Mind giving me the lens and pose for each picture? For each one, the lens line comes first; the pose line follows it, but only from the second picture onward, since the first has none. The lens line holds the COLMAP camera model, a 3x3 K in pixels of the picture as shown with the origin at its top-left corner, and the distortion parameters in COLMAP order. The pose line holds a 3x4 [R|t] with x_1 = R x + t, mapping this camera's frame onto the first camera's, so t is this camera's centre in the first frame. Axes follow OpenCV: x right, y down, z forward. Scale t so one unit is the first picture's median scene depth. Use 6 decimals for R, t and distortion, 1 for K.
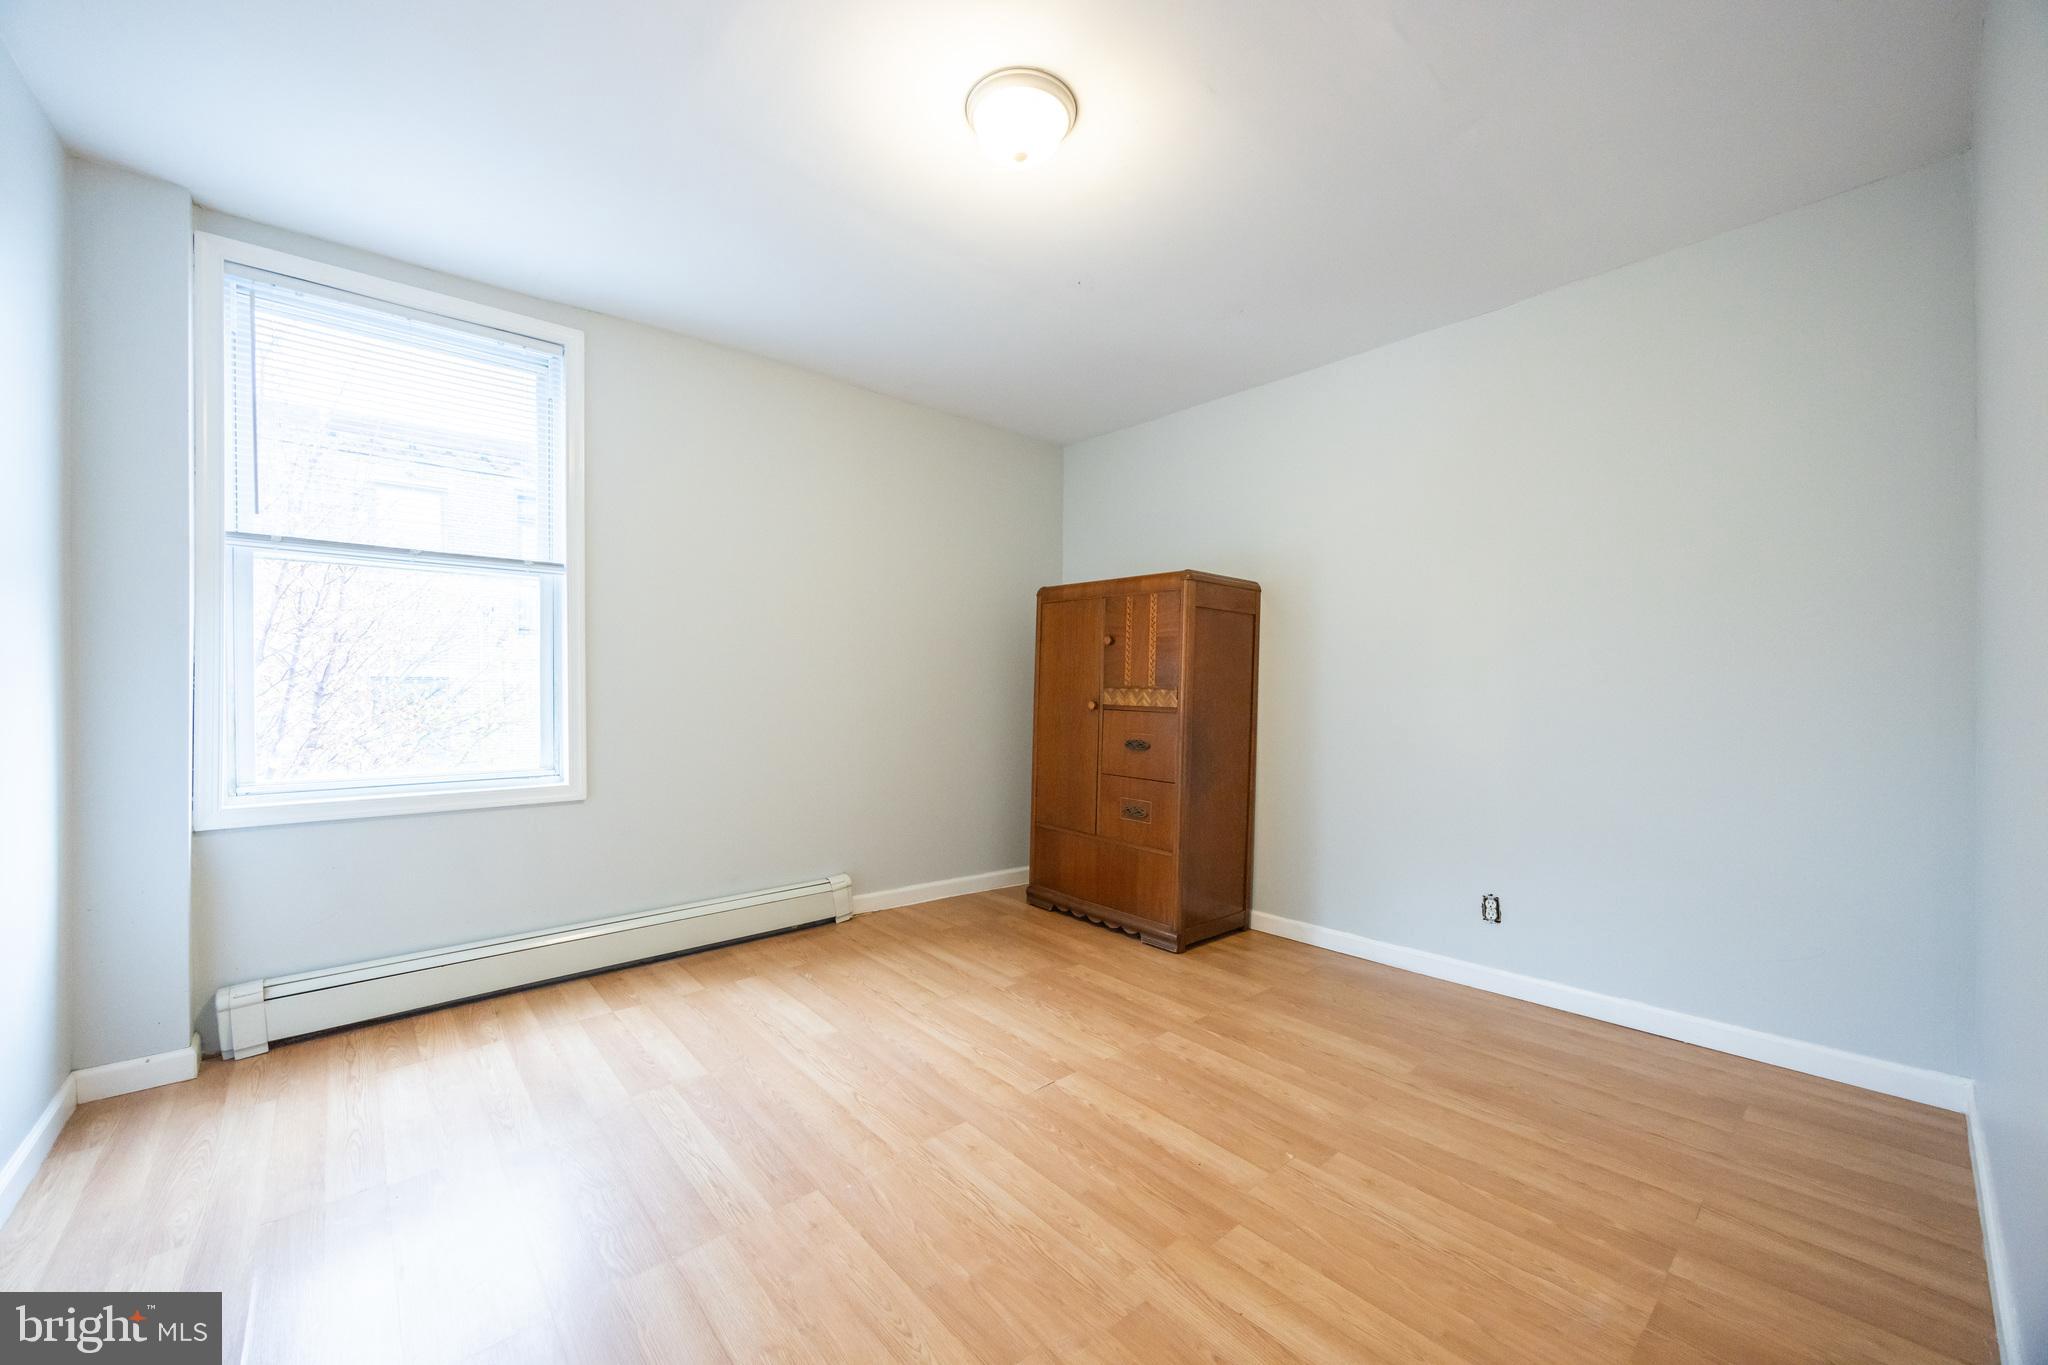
lens RADIAL K [[787.8, 0, 1018.8], [0, 787.8, 680.4], [0, 0, 1]] dist [-0.002045, -0.000007]
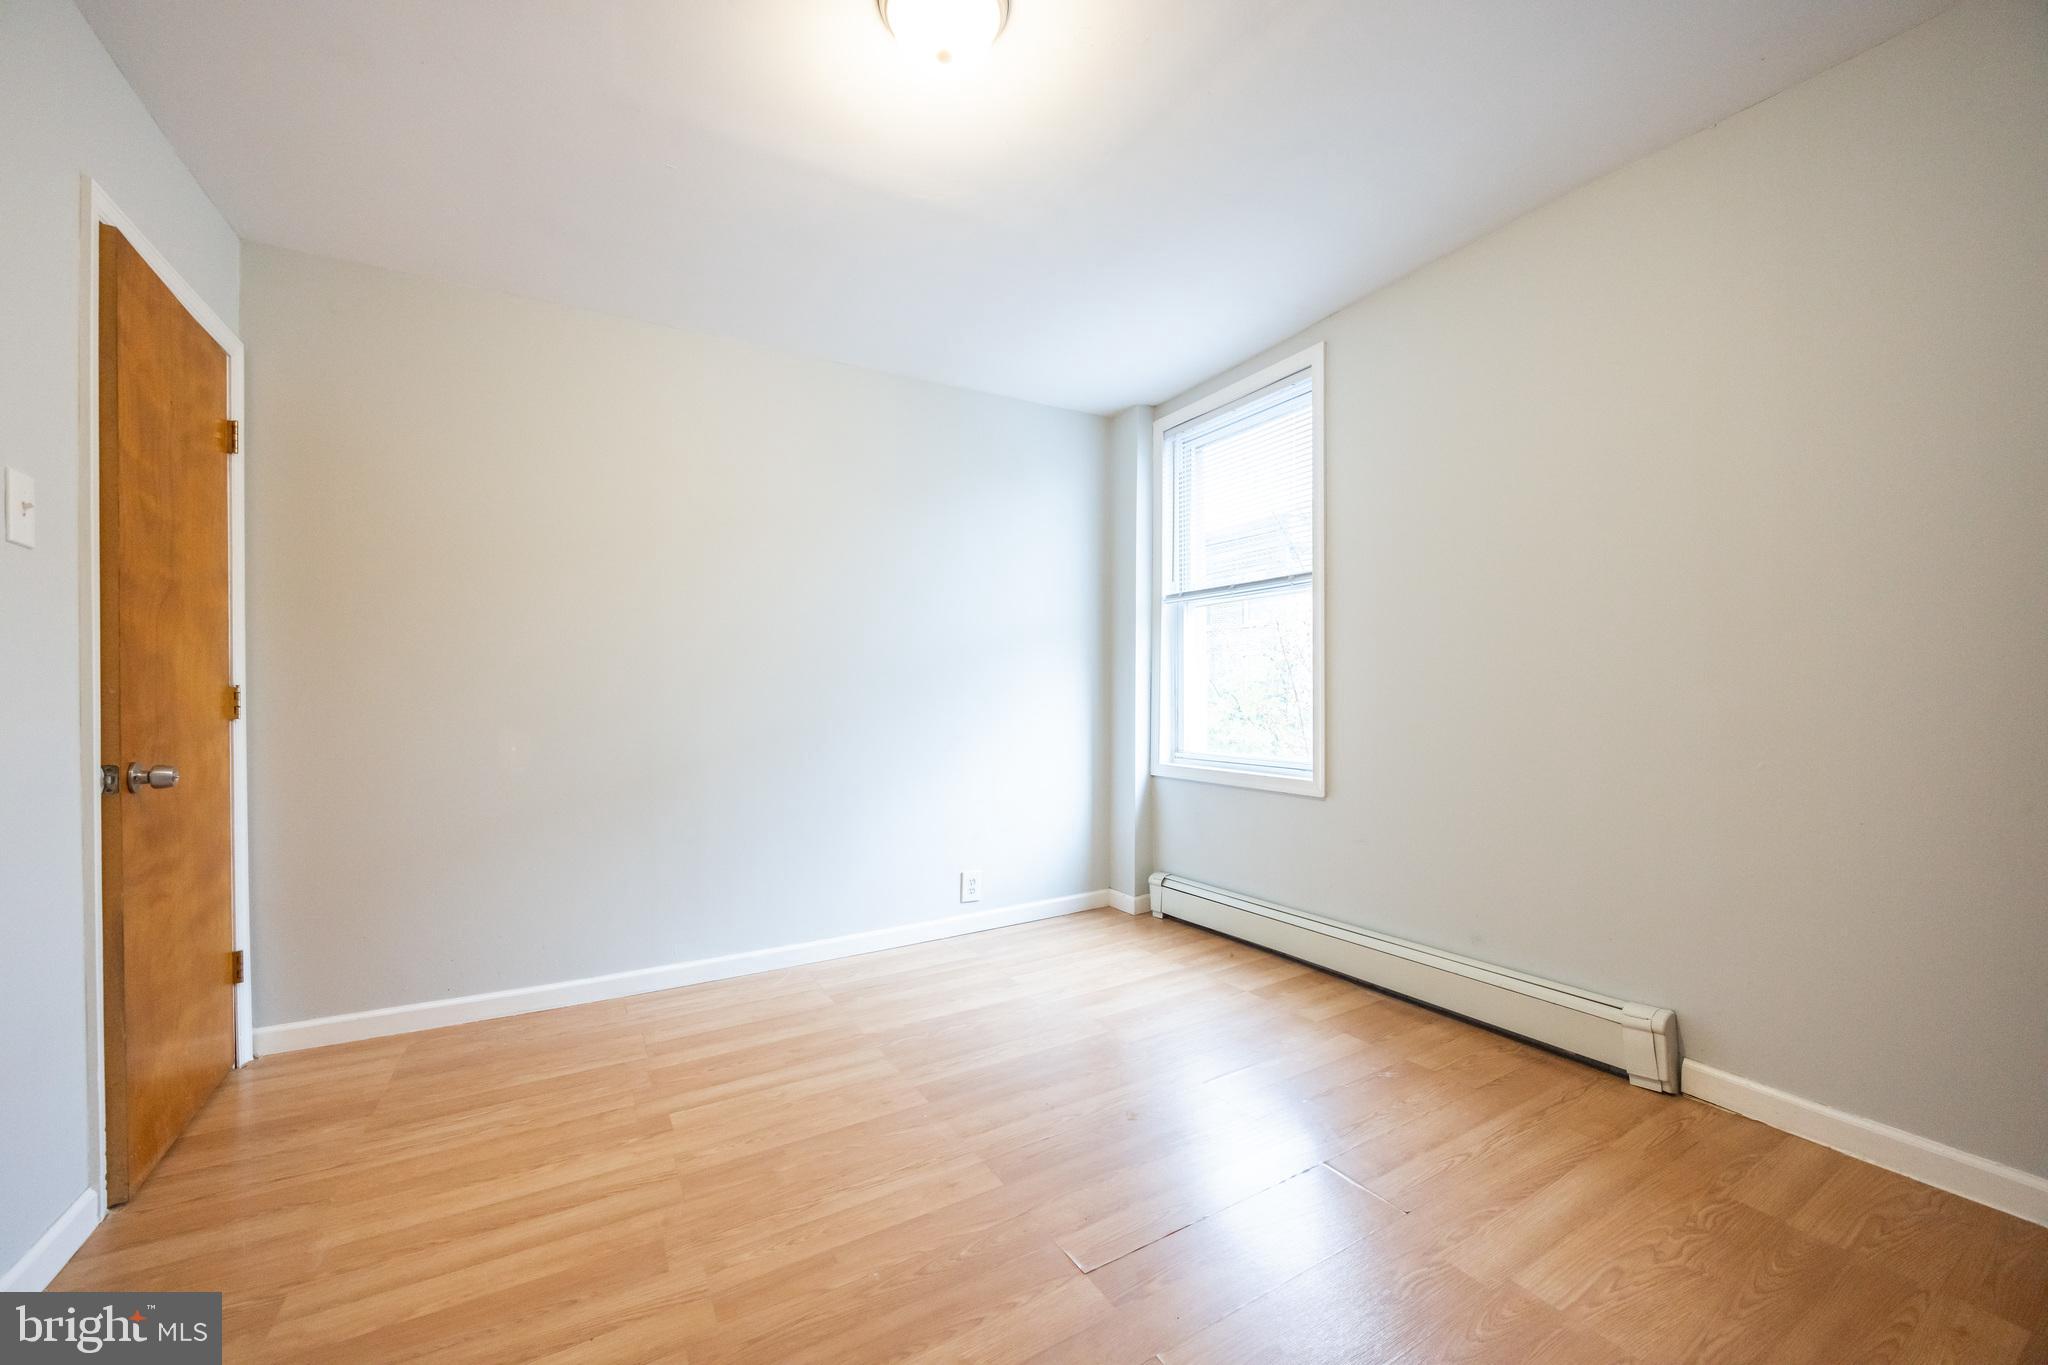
lens RADIAL K [[787.8, 0, 1021.7], [0, 787.8, 700.4], [0, 0, 1]] dist [-0.002045, -0.000007]
pose [[-0.200385, 0.003850, -0.979710, 0.583509], [0.014786, 0.999890, 0.000905, 0.018071], [0.979606, -0.014304, -0.200420, 0.899775]]
